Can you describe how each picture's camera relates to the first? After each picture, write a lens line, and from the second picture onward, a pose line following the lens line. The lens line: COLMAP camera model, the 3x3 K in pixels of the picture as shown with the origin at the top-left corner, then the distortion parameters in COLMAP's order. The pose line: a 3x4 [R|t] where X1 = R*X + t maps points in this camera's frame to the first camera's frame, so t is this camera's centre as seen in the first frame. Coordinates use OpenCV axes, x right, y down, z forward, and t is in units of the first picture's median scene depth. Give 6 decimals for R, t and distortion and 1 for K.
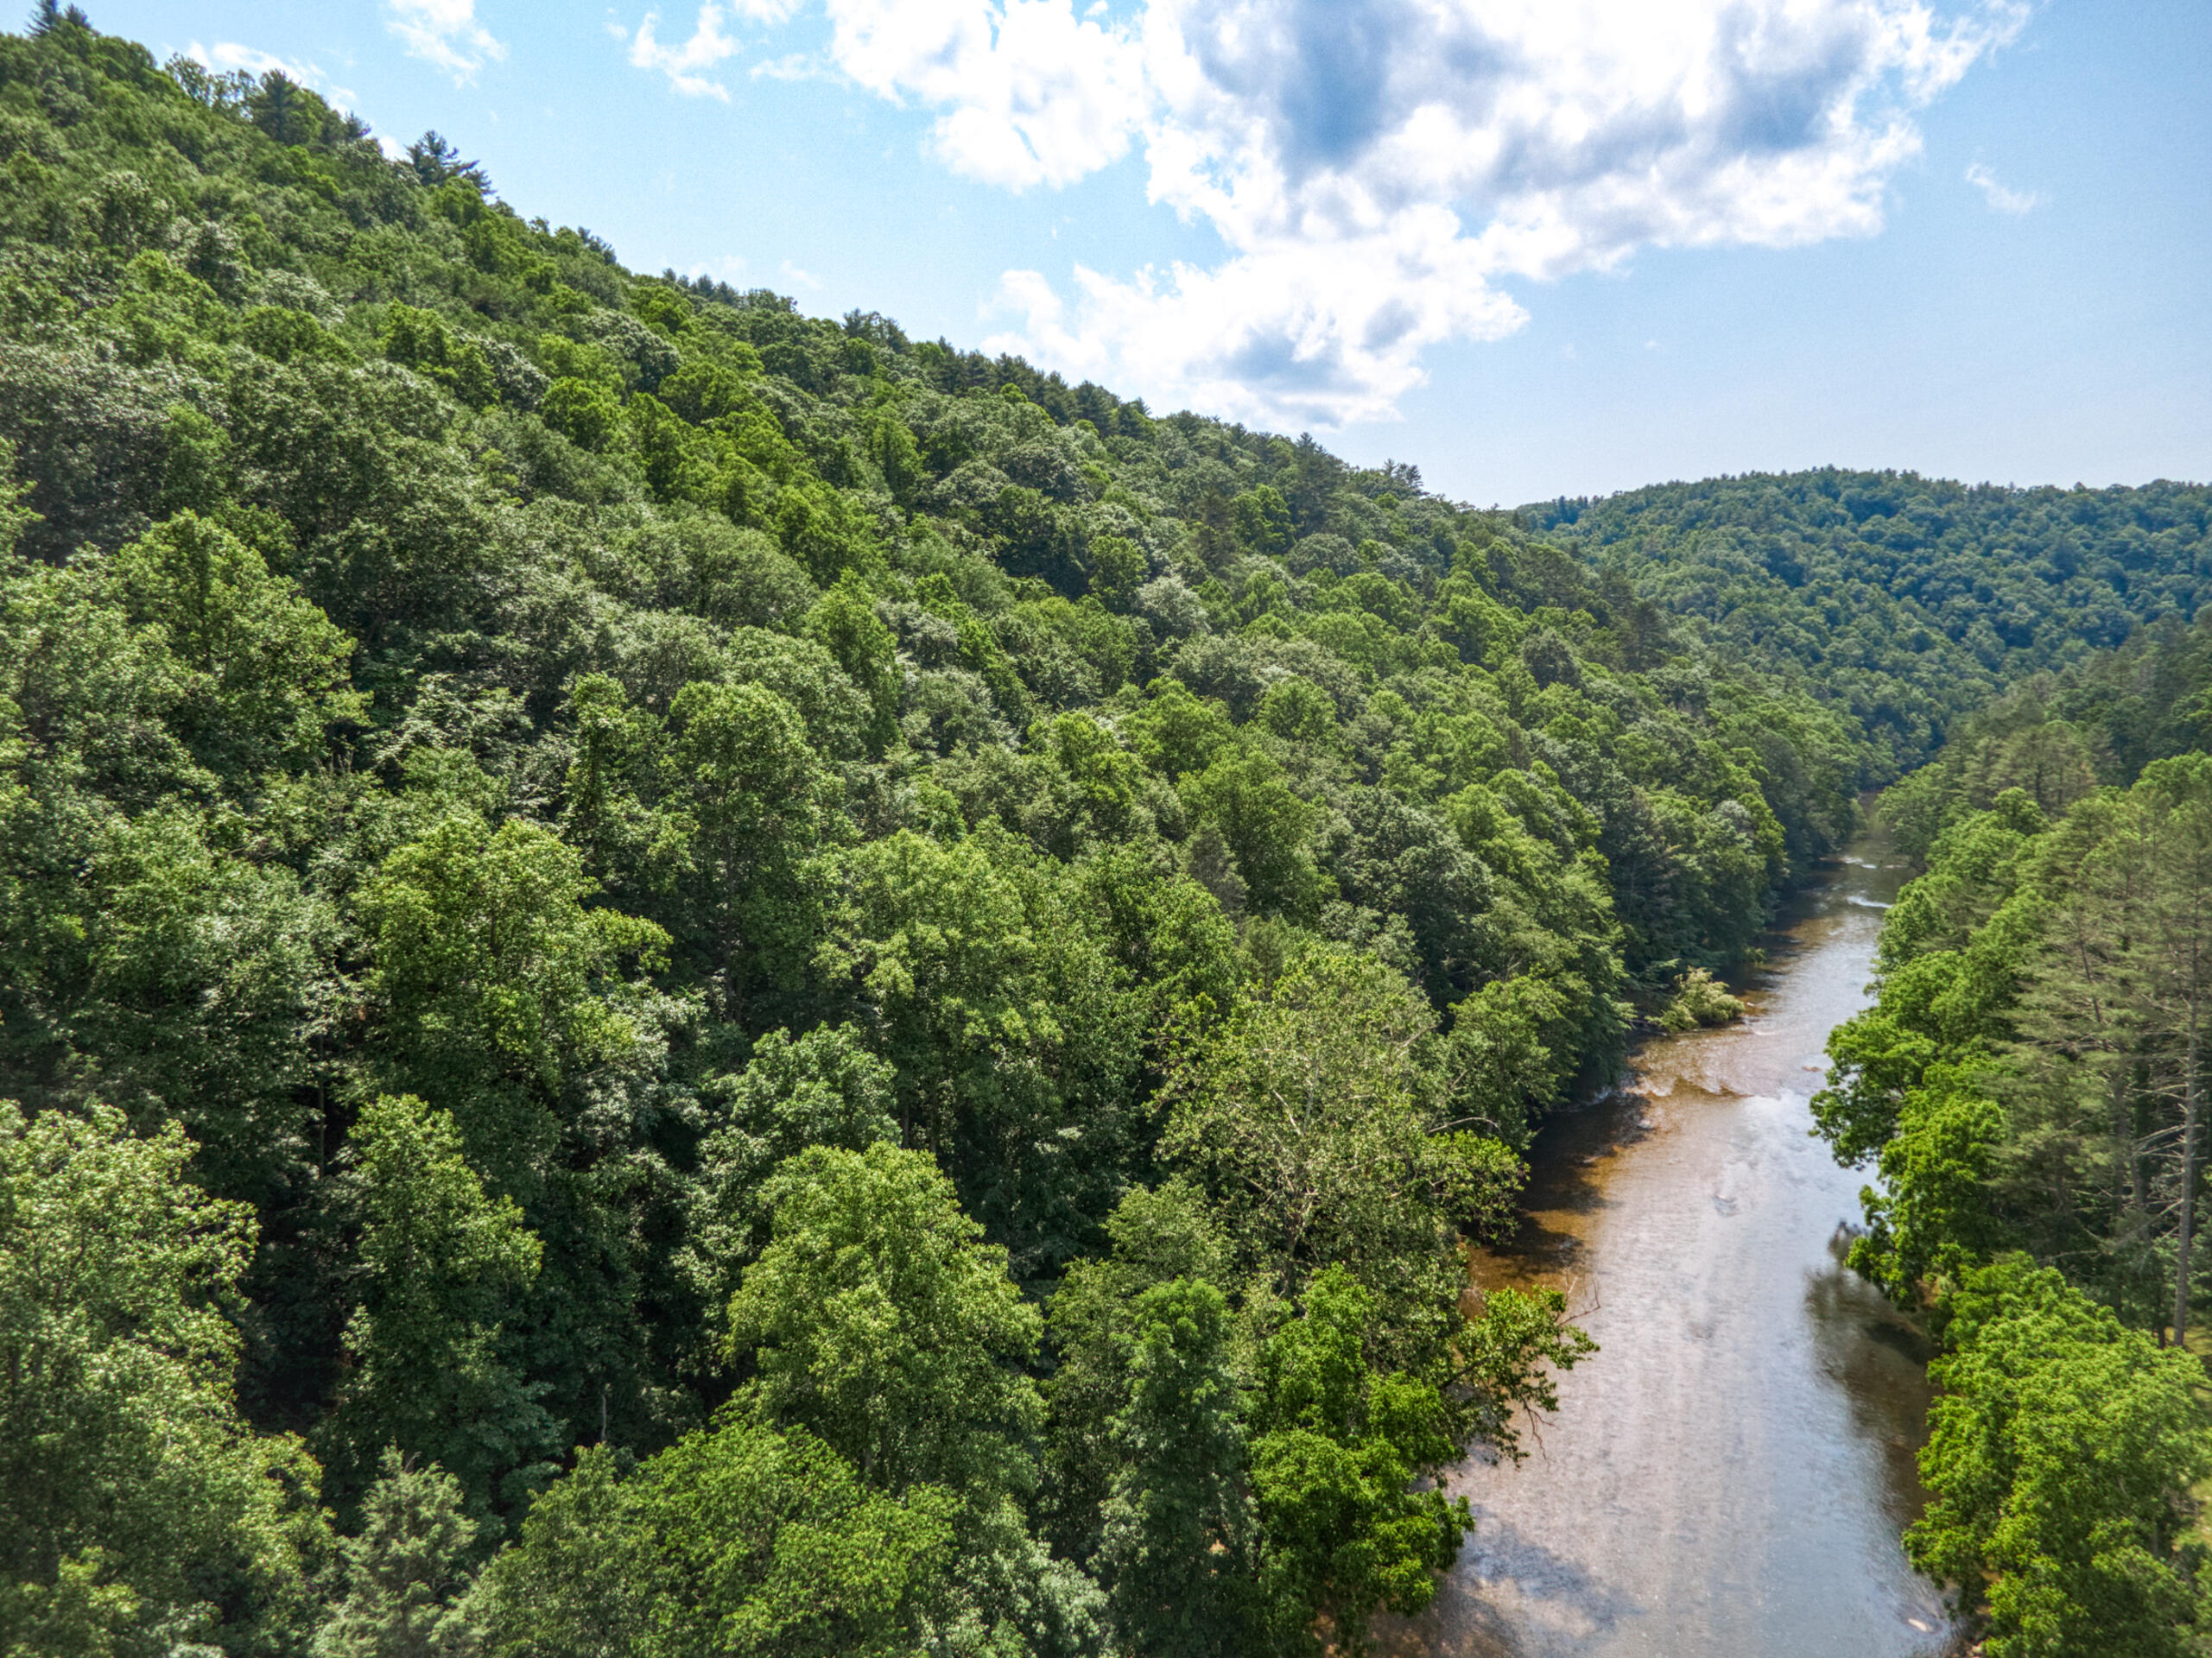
lens RADIAL K [[1495.8, 0, 1106.0], [0, 1495.8, 829.0], [0, 0, 1]] dist [0.004819, -0.060726]
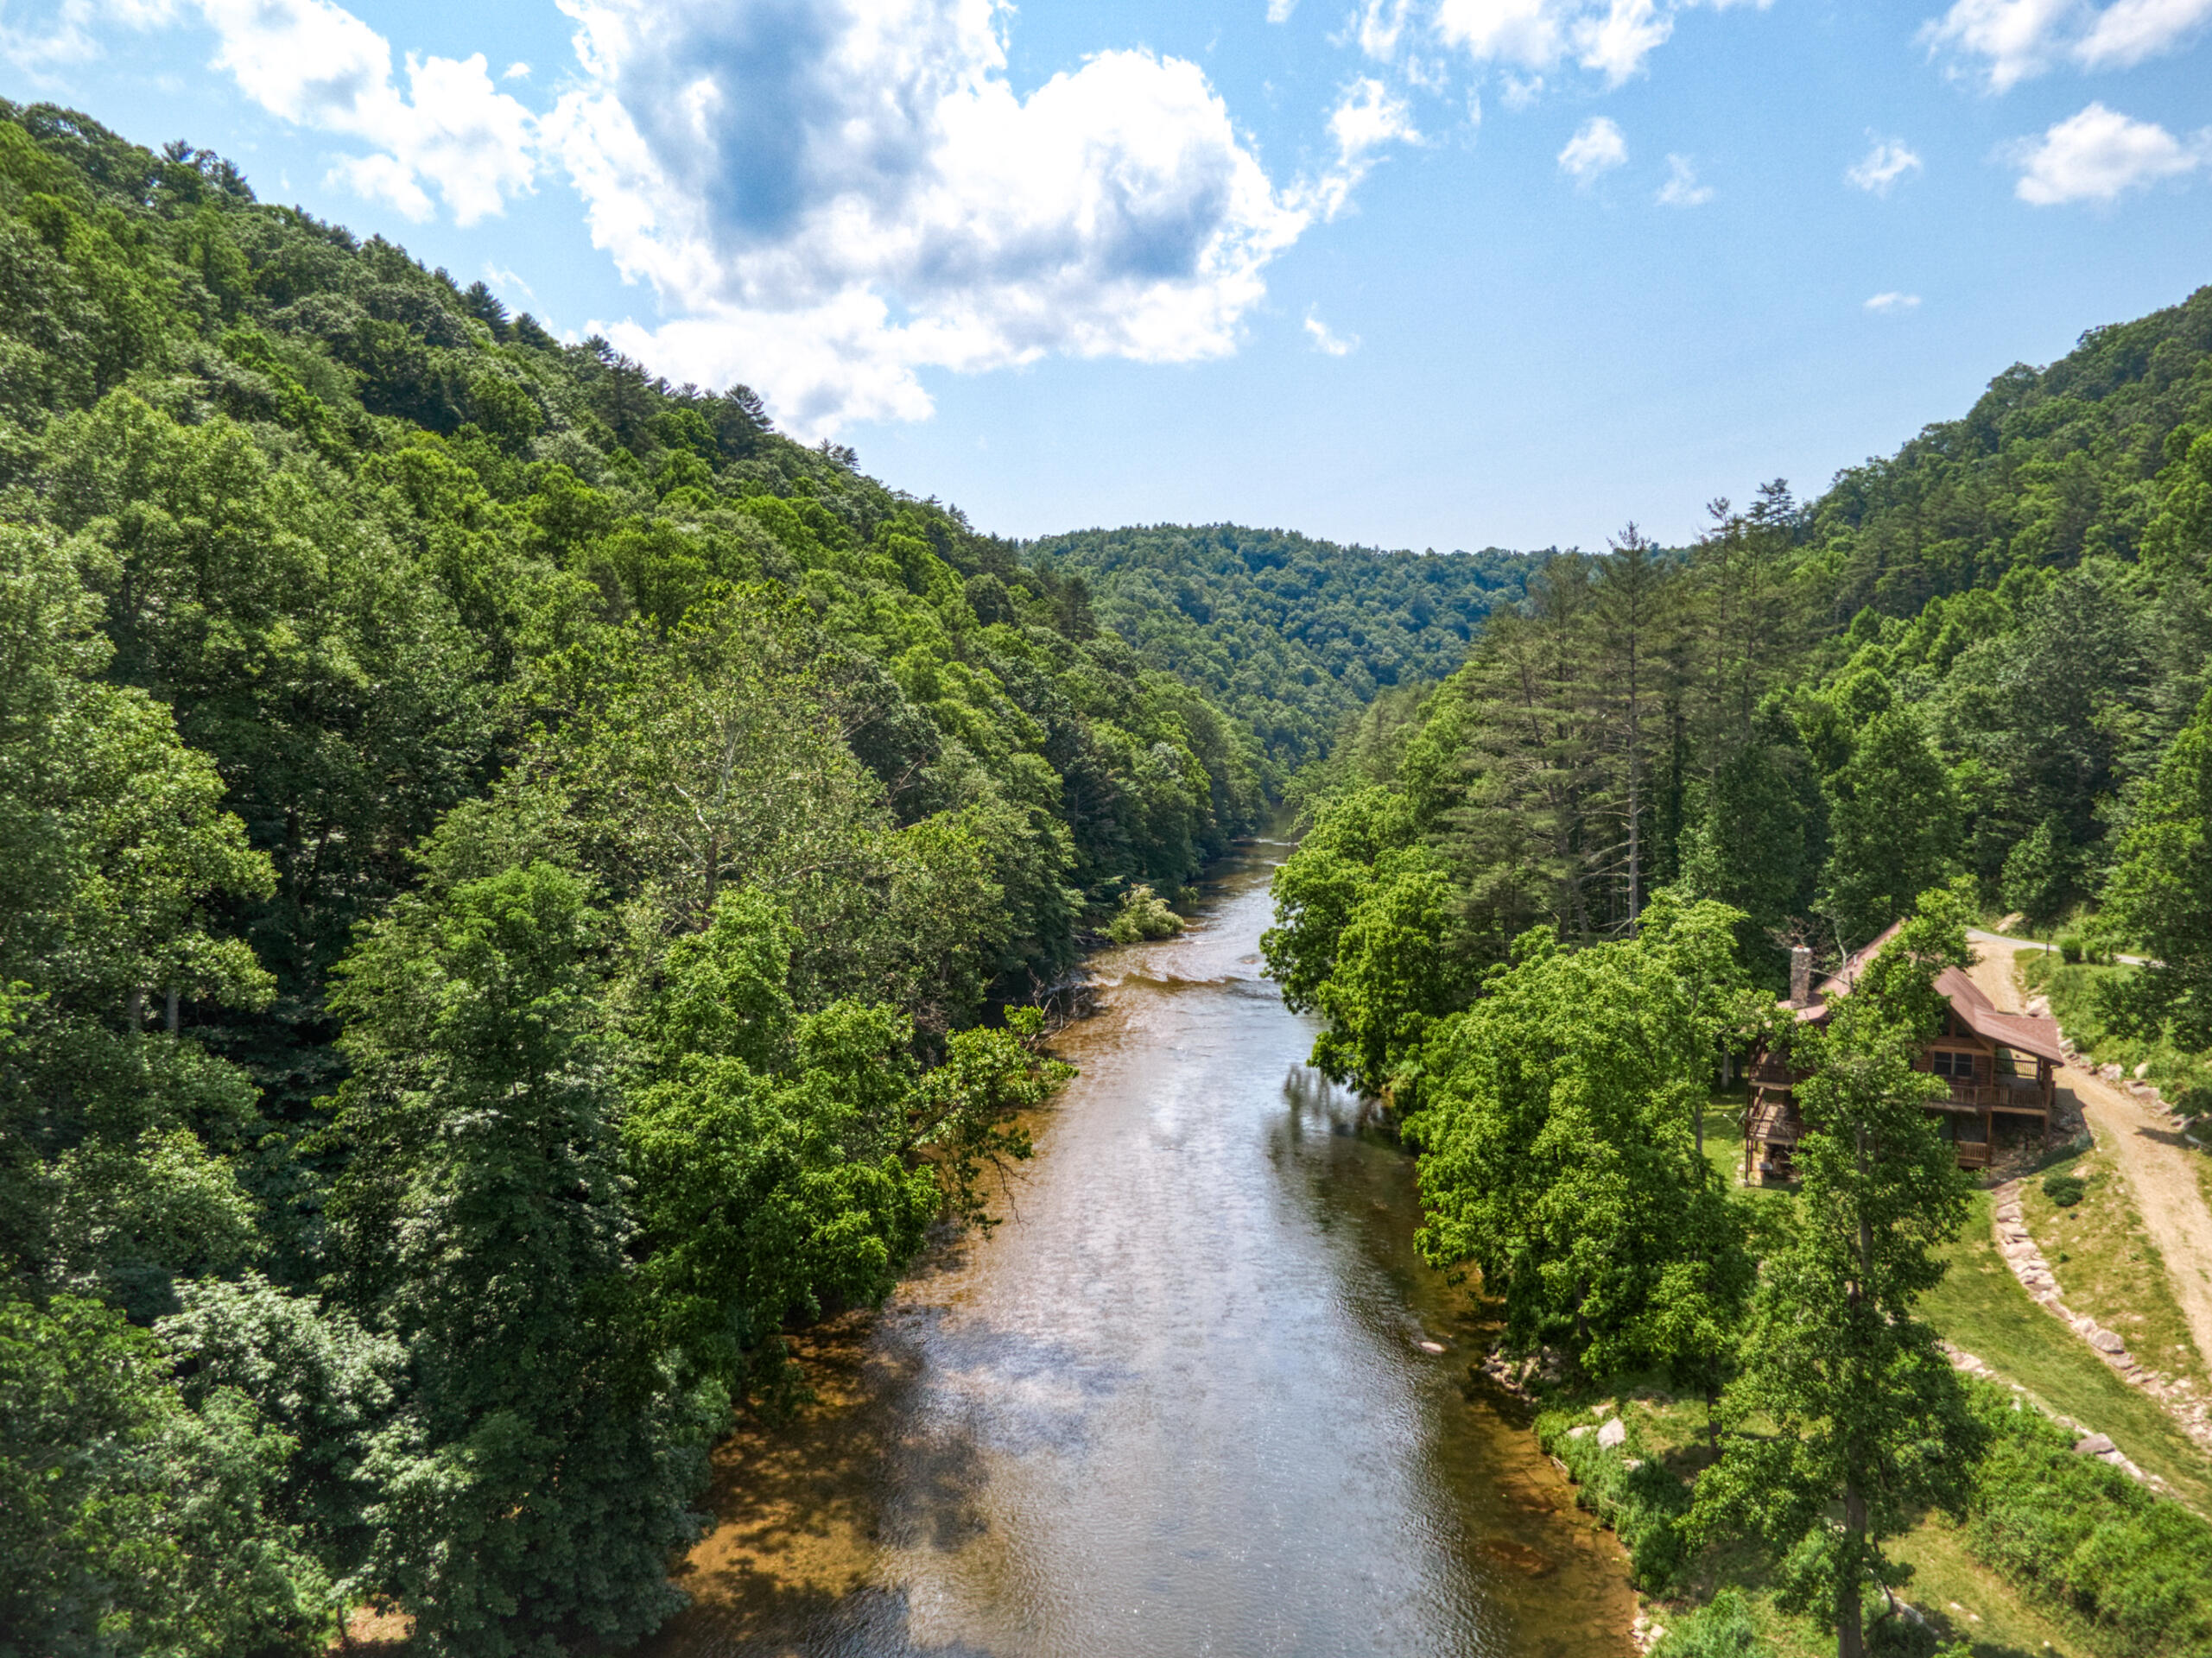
lens RADIAL K [[1485.7, 0, 1106.0], [0, 1485.7, 829.0], [0, 0, 1]] dist [0.042264, -0.085159]
pose [[0.932958, -0.009431, 0.359860, 0.014520], [0.025350, 0.998896, -0.039543, 0.085705], [-0.359090, 0.046014, 0.932168, 0.069887]]
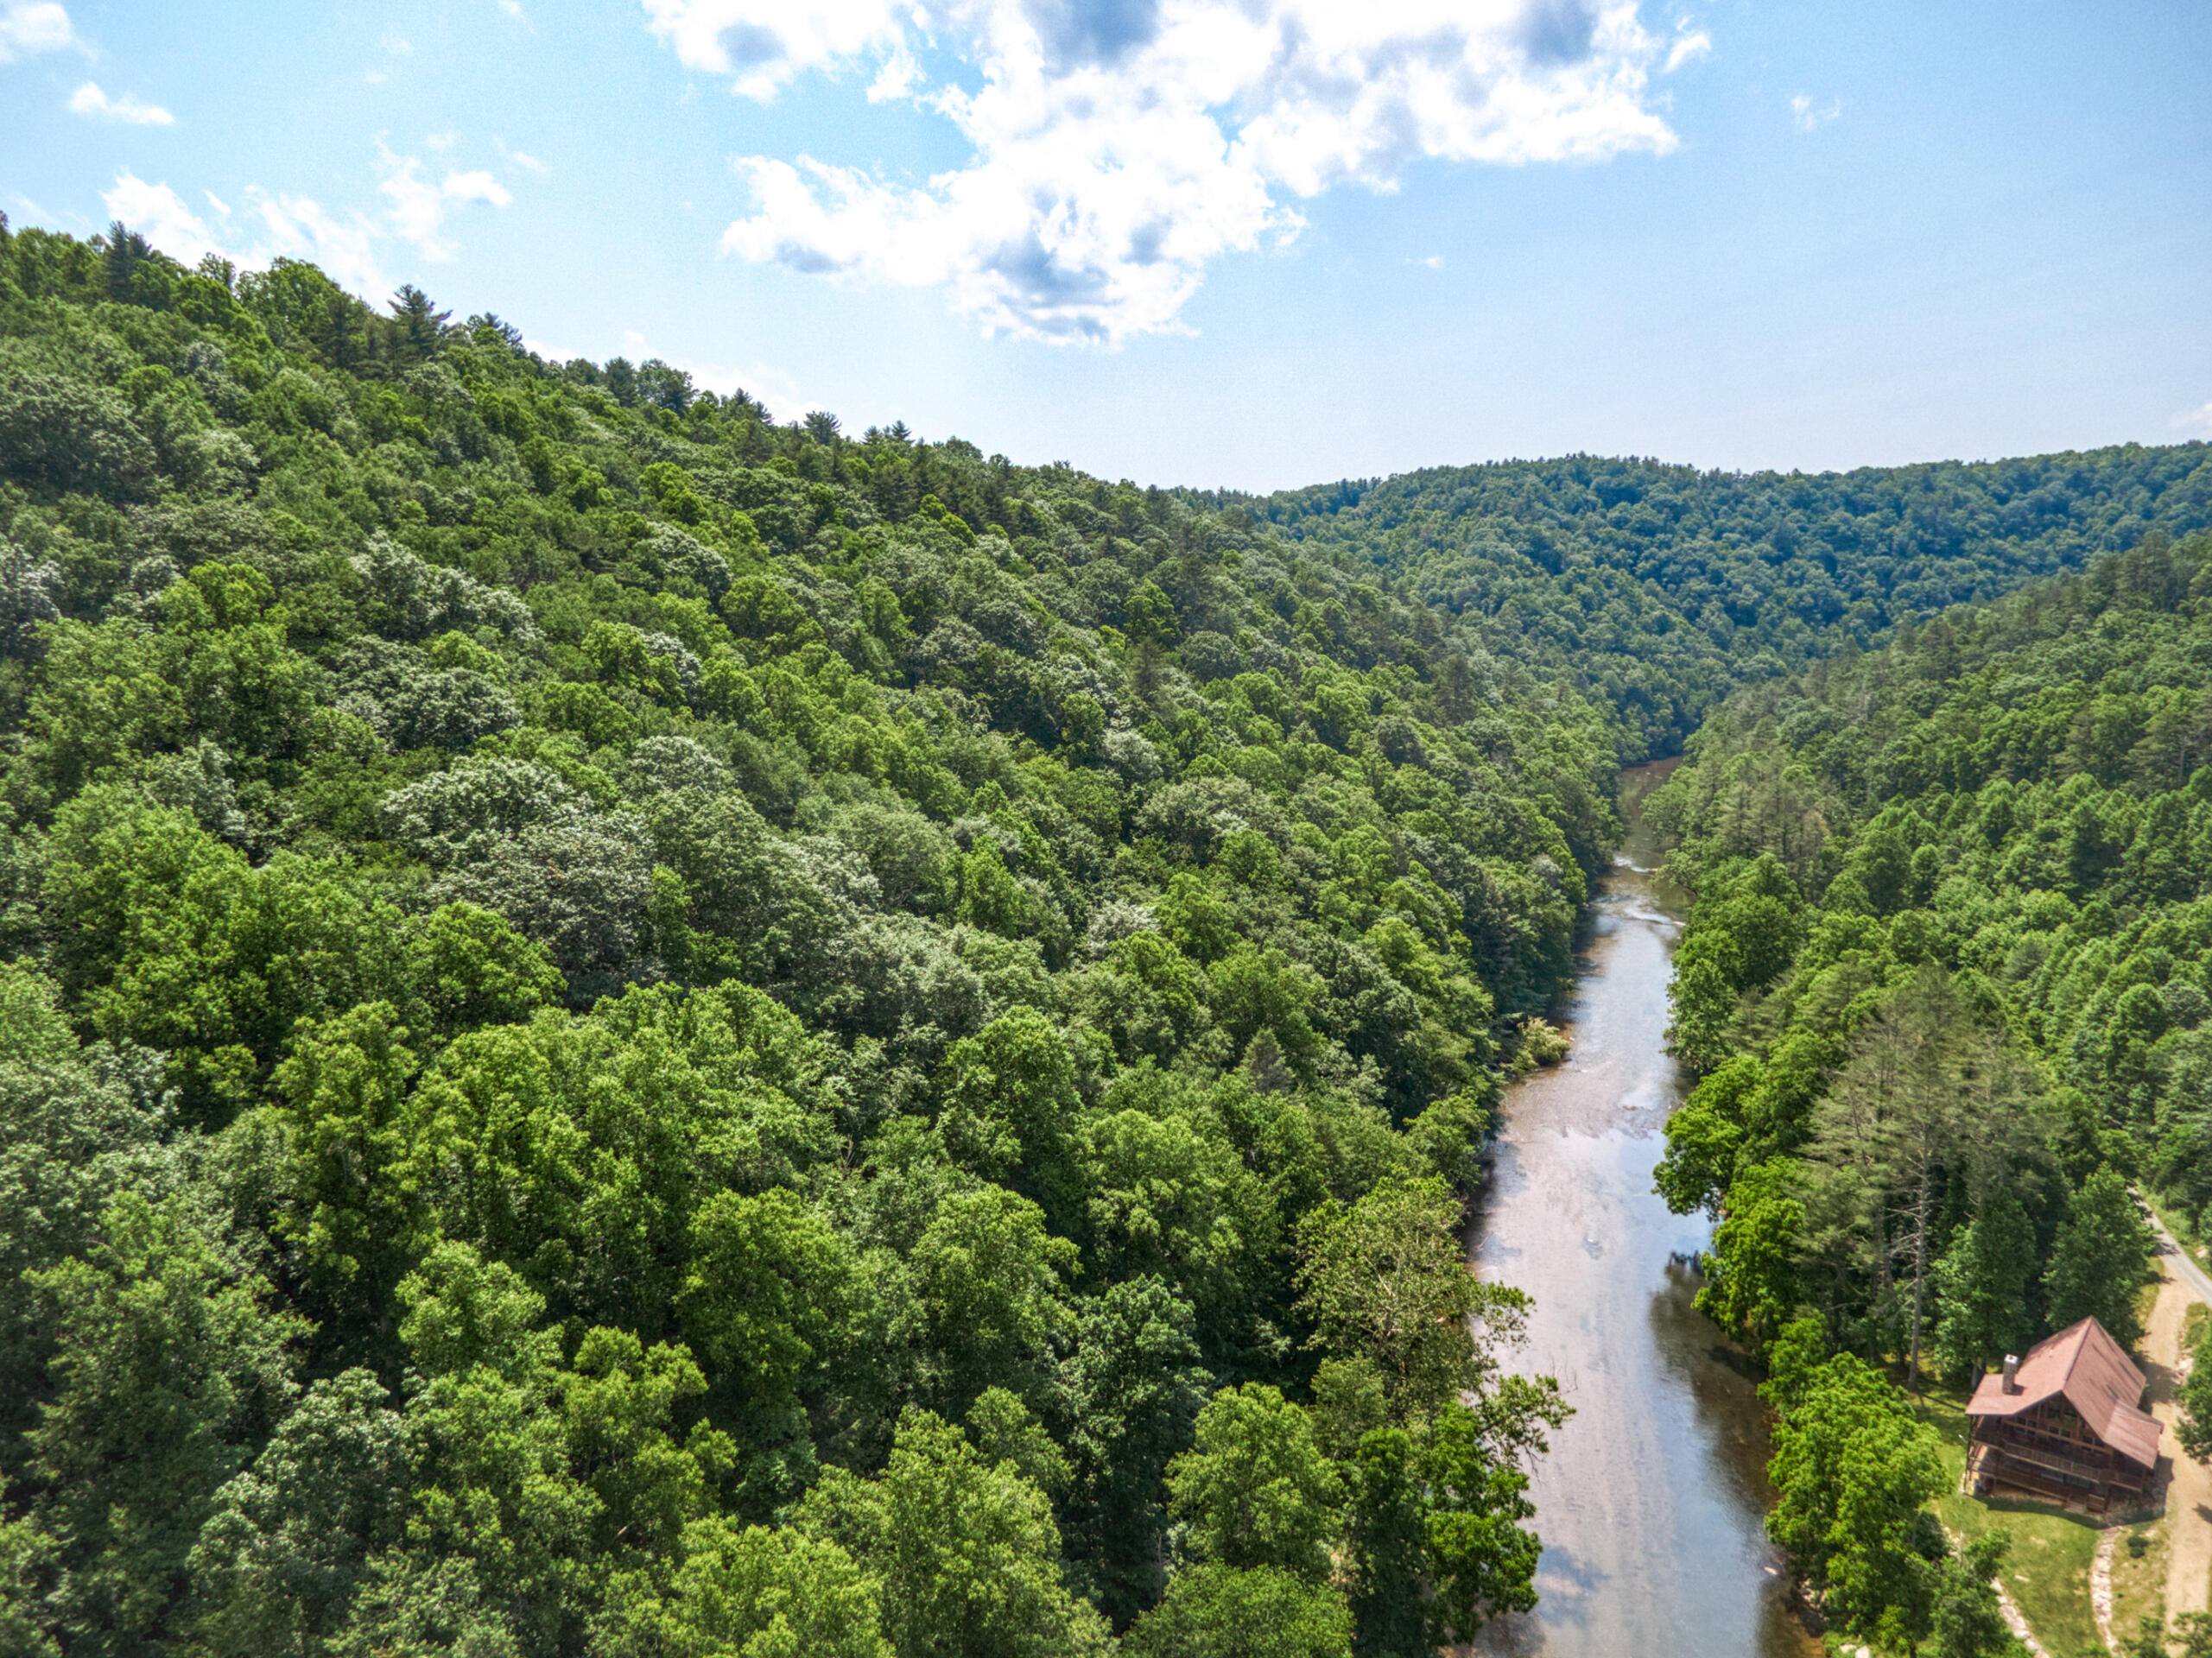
lens RADIAL K [[1492.6, 0, 1106.0], [0, 1492.6, 829.0], [0, 0, 1]] dist [0.042569, -0.135270]
pose [[0.987410, -0.027795, 0.155723, -0.135452], [0.019513, 0.998325, 0.054463, -0.126631], [-0.156976, -0.050738, 0.986298, -0.154395]]
